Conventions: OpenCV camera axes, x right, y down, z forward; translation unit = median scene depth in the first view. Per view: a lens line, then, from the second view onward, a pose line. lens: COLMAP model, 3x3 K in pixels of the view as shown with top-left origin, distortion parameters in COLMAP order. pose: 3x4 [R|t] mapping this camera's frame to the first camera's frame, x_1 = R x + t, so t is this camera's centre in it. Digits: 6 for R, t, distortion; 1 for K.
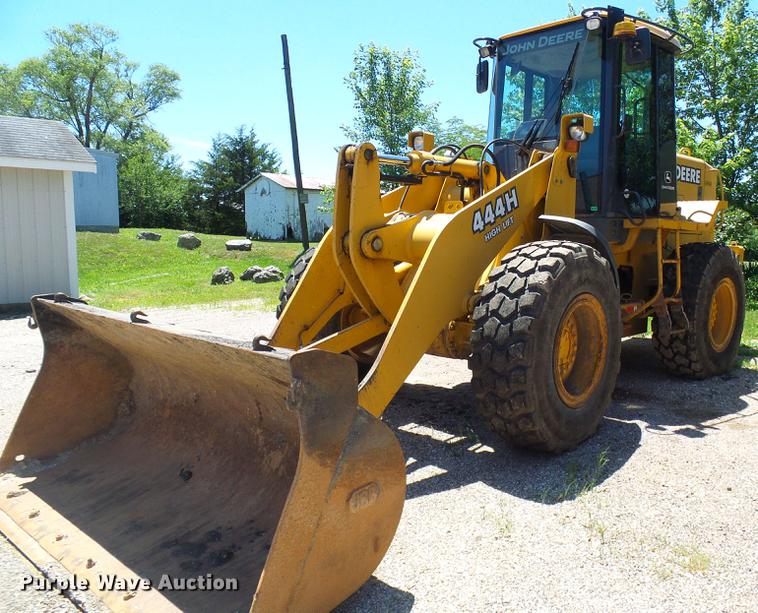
lens RADIAL K [[597.6, 0, 454.6], [0, 597.6, 303.7], [0, 0, 1]] dist [-0.012800, -0.007843]
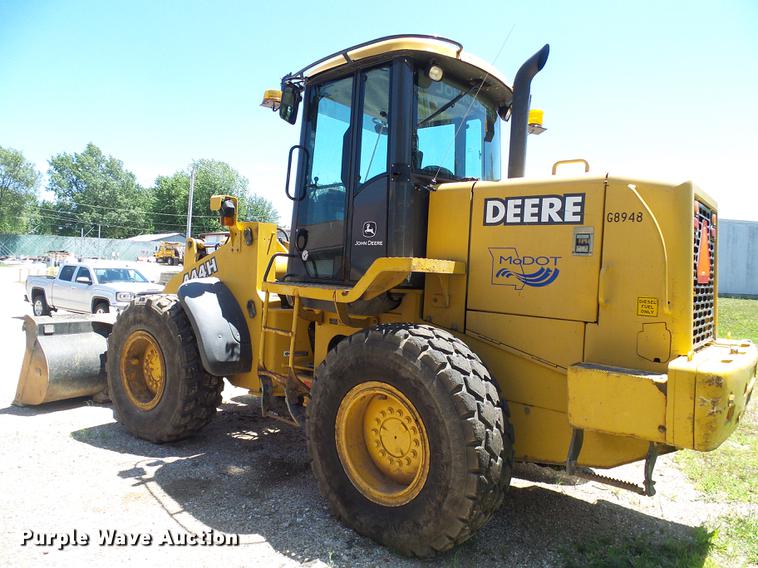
lens RADIAL K [[520.2, 0, 377.8], [0, 520.2, 284.9], [0, 0, 1]] dist [-0.004133, -0.002252]
pose [[0.070854, 0.023576, -0.997208, 1.357815], [-0.153113, 0.988130, 0.012482, -0.205503], [0.985665, 0.151802, 0.073623, 1.303242]]
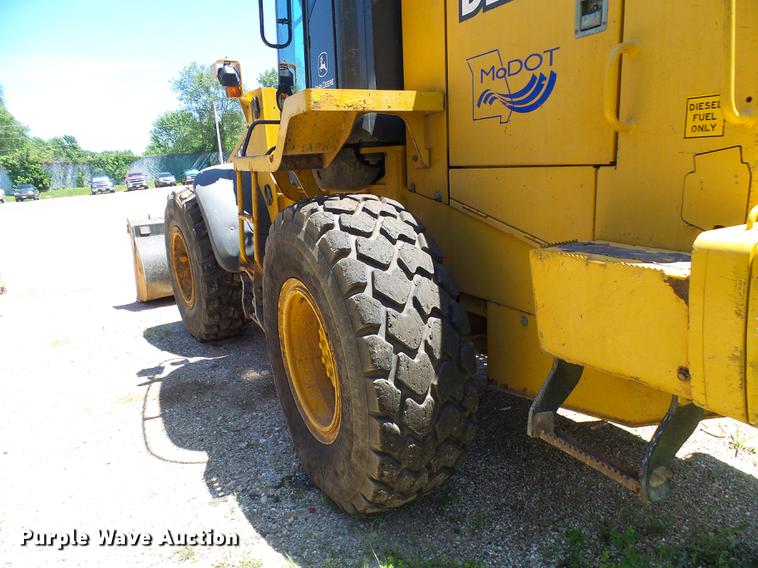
lens RADIAL K [[520.1, 0, 381.5], [0, 520.1, 285.4], [0, 0, 1]] dist [-0.006866, 0.000666]
pose [[-0.295404, 0.227886, -0.927795, 1.089214], [-0.055723, 0.965372, 0.254858, -0.193363], [0.953746, 0.126985, -0.272476, 1.606743]]
